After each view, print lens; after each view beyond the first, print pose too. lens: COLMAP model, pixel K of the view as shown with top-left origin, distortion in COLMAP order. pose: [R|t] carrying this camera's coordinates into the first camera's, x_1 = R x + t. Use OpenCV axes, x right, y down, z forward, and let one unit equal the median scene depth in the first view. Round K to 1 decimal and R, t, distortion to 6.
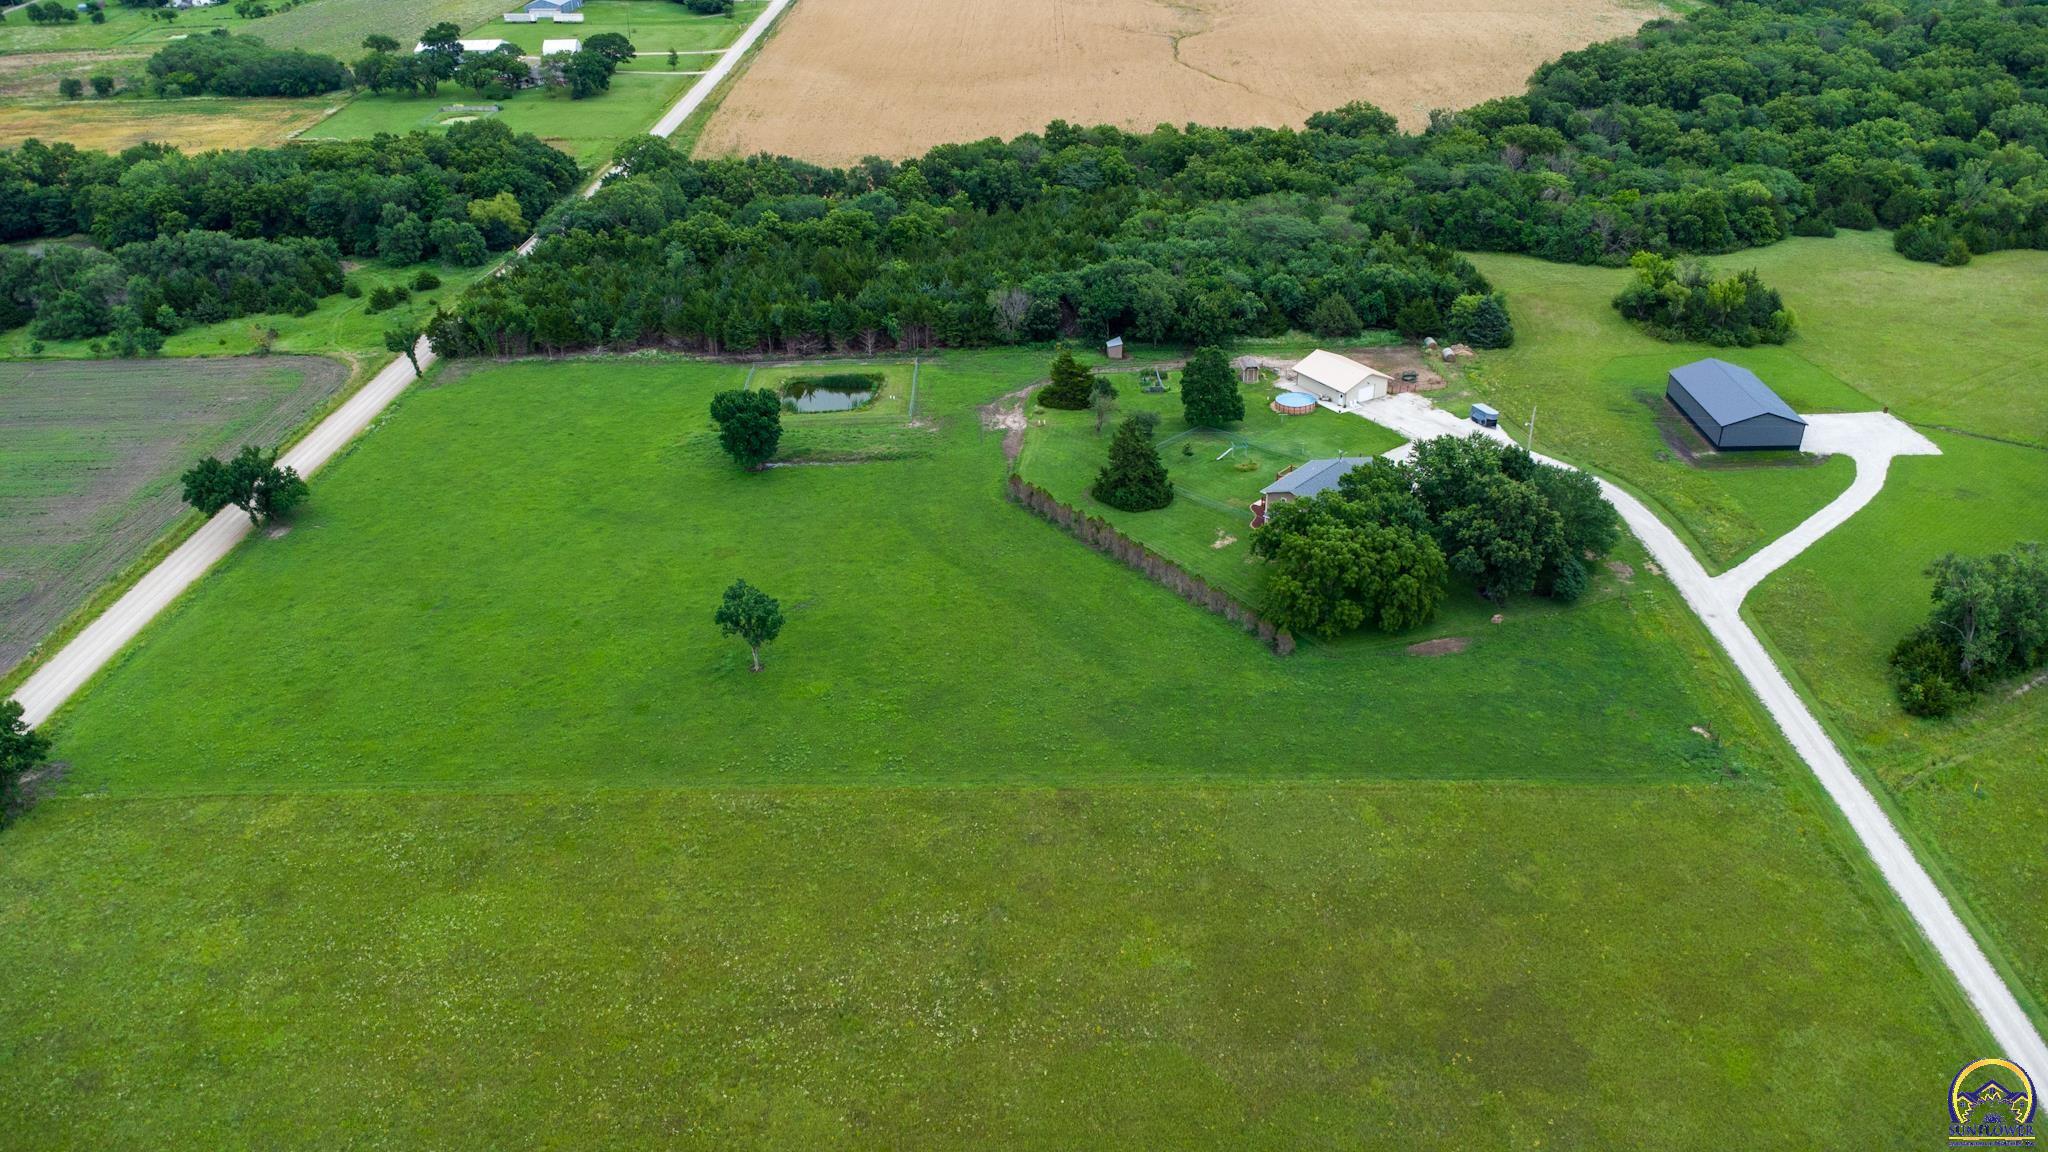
lens RADIAL K [[1471.1, 0, 1024.0], [0, 1471.1, 576.0], [0, 0, 1]] dist [0.054536, -0.074647]
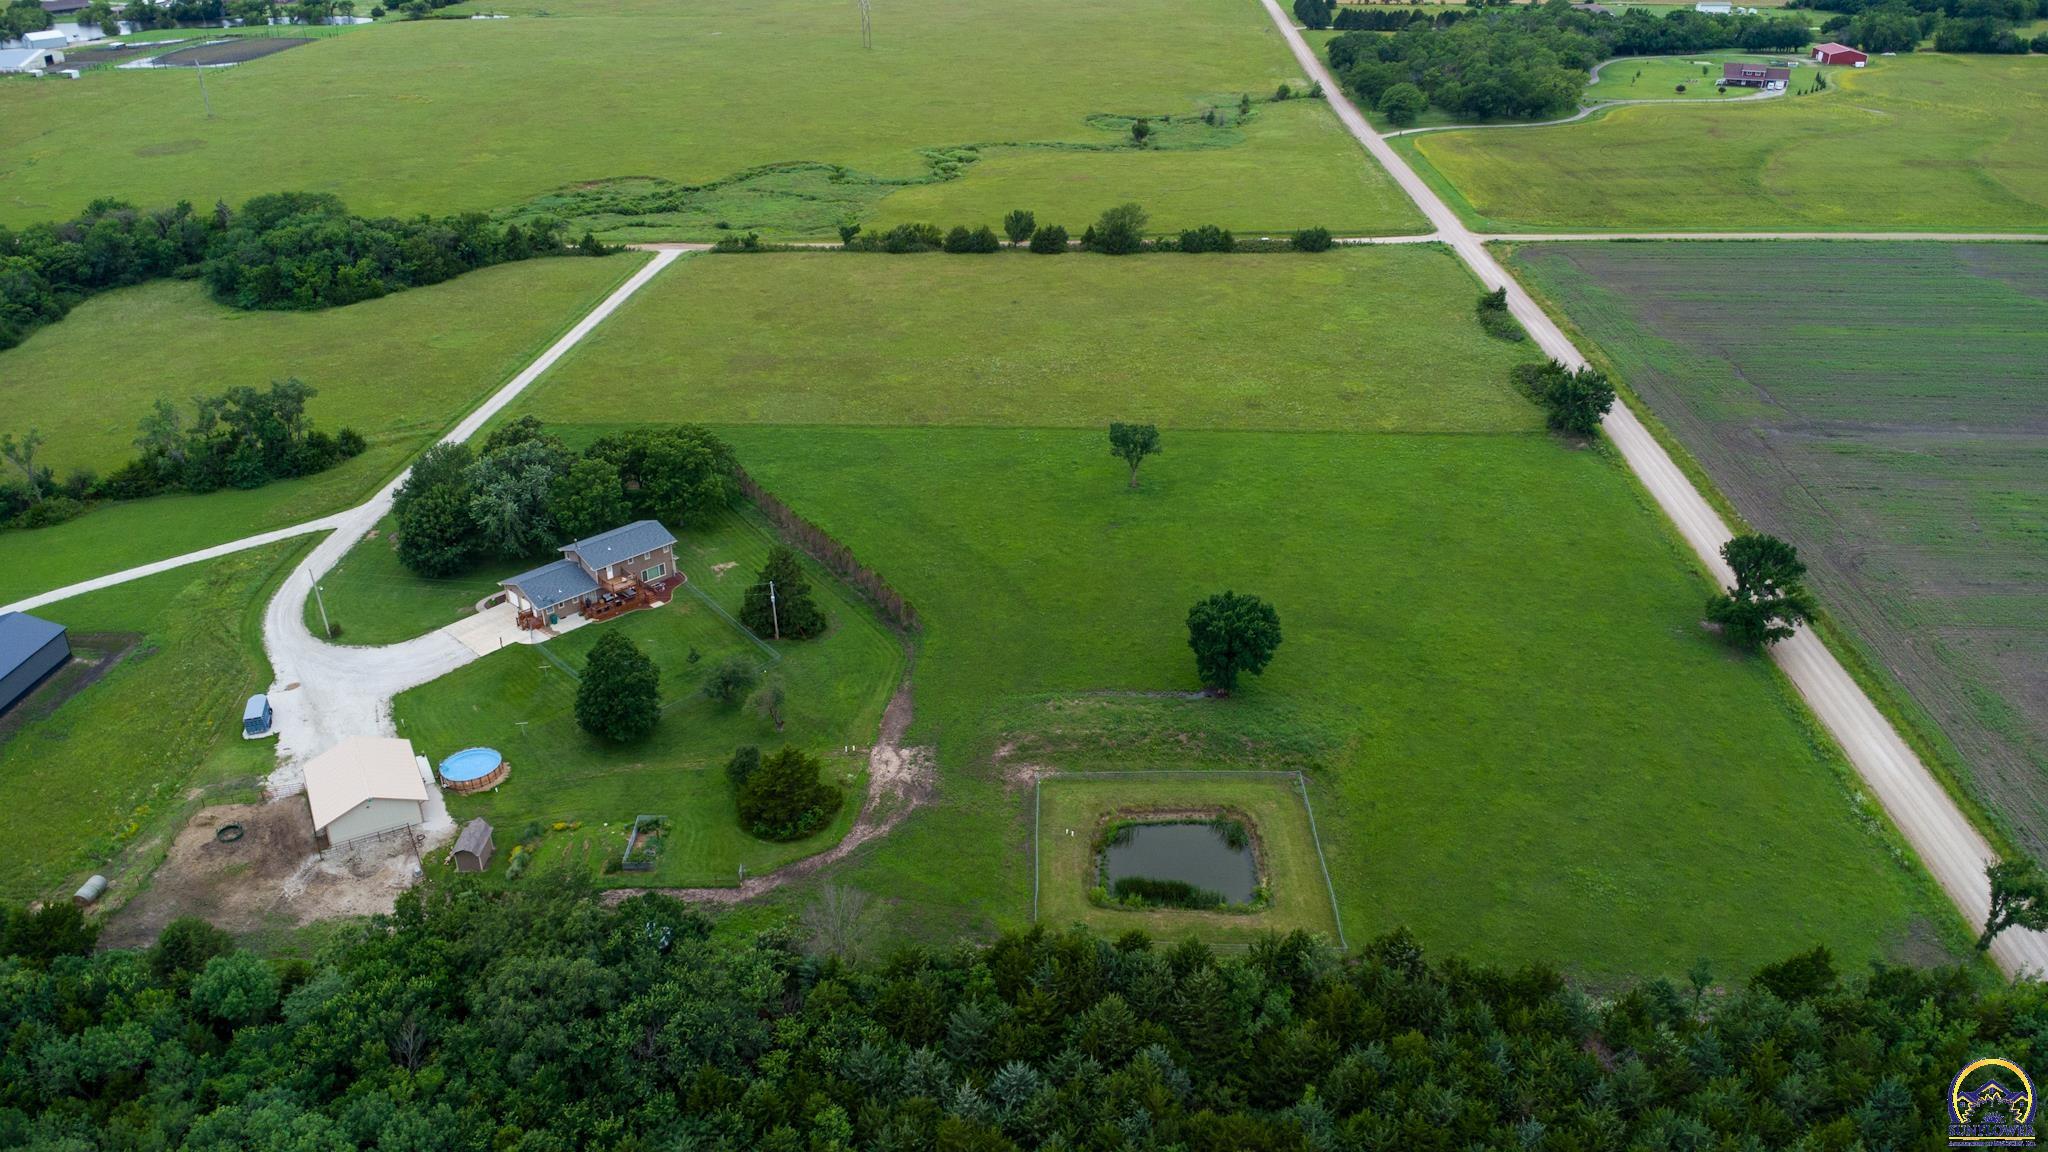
lens RADIAL K [[1471.1, 0, 1024.0], [0, 1471.1, 576.0], [0, 0, 1]] dist [0.054536, -0.074647]
pose [[-0.998604, 0.006128, 0.052467, -0.116710], [0.047243, 0.547958, 0.835171, -0.779075], [-0.023632, 0.836484, -0.547482, 1.389246]]
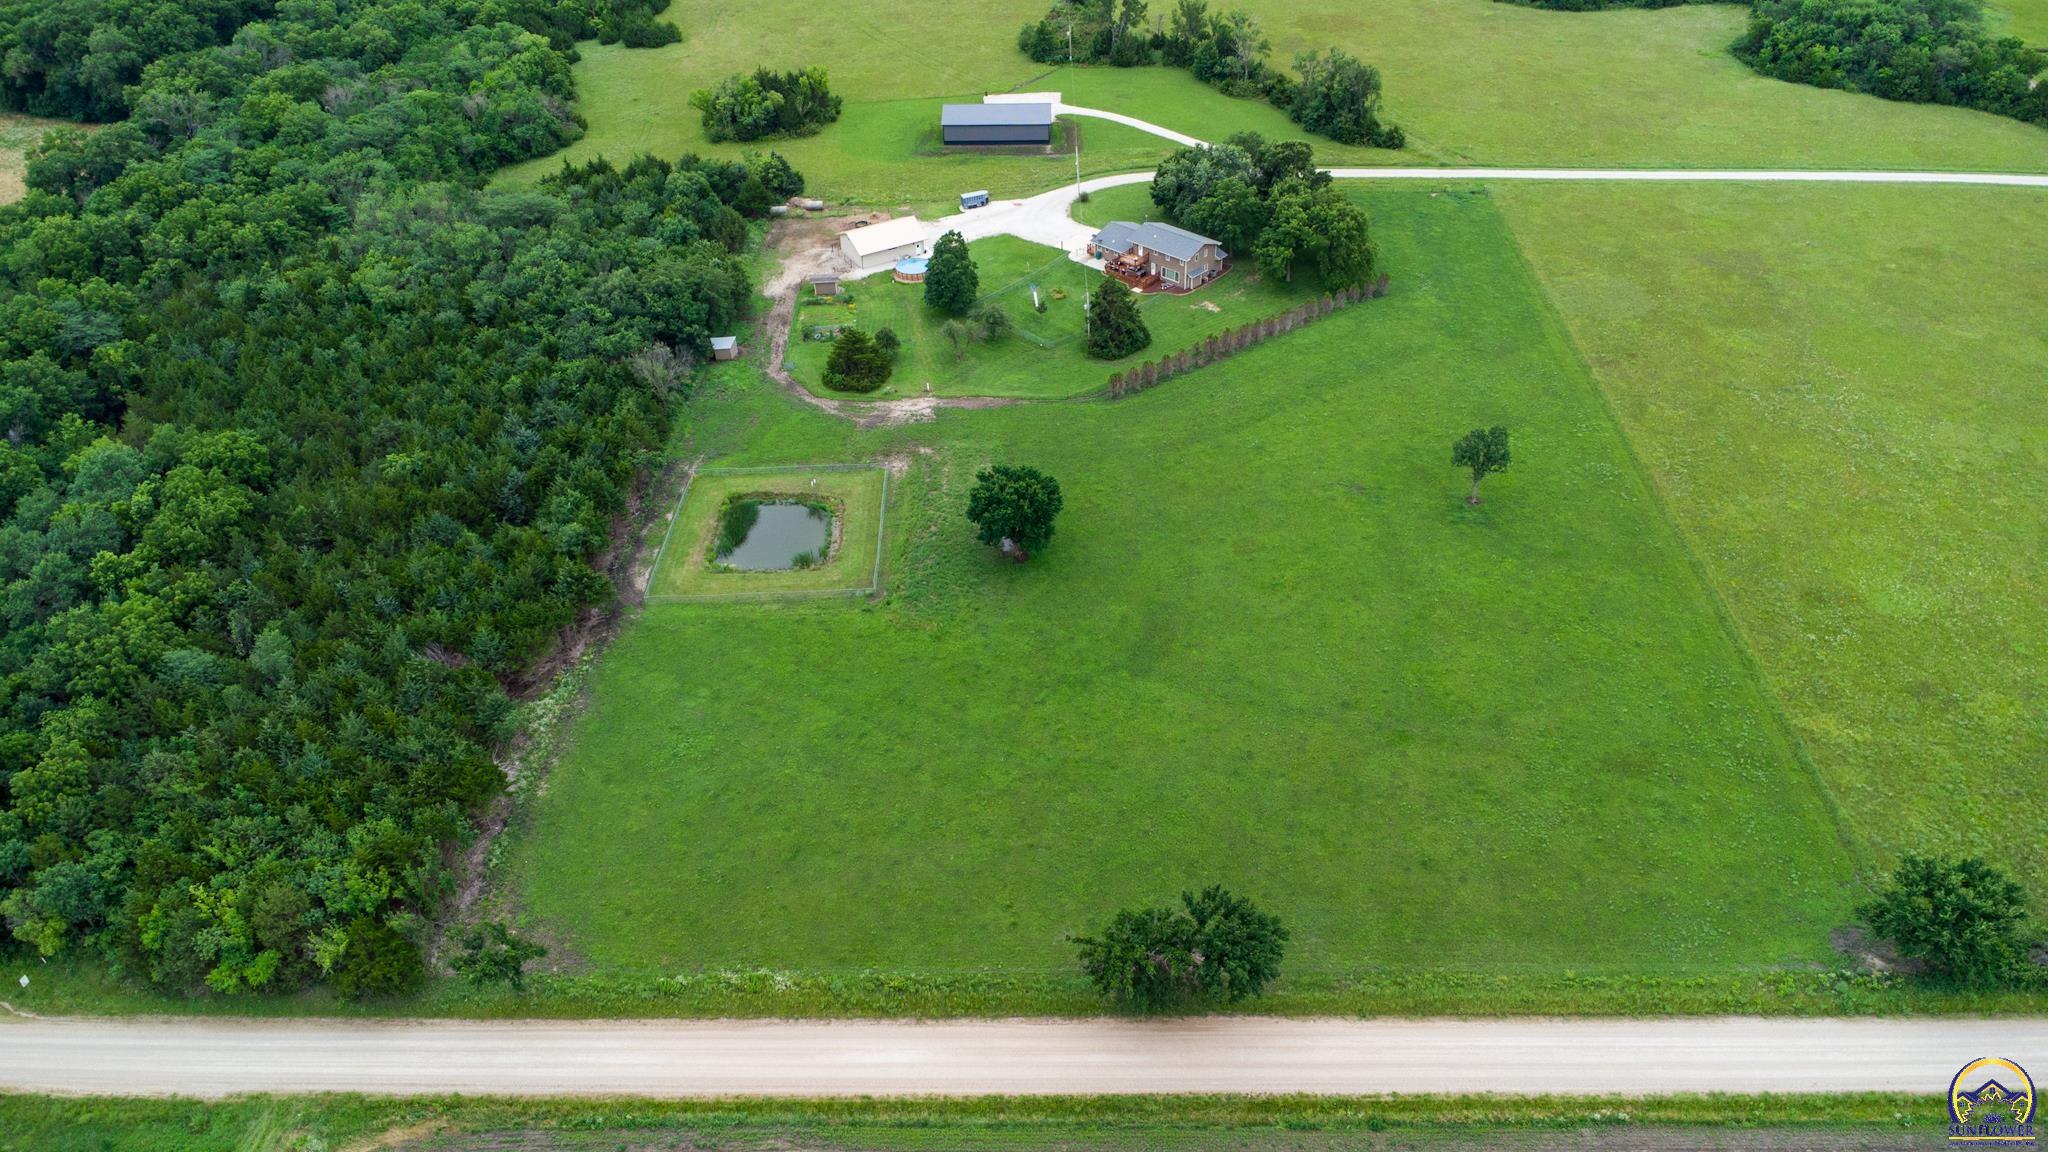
lens RADIAL K [[1471.1, 0, 1024.0], [0, 1471.1, 576.0], [0, 0, 1]] dist [0.054536, -0.074647]
pose [[0.017643, -0.568981, 0.822162, -0.854592], [0.511101, 0.711868, 0.481684, -0.456740], [-0.859339, 0.411710, 0.303366, 0.758579]]
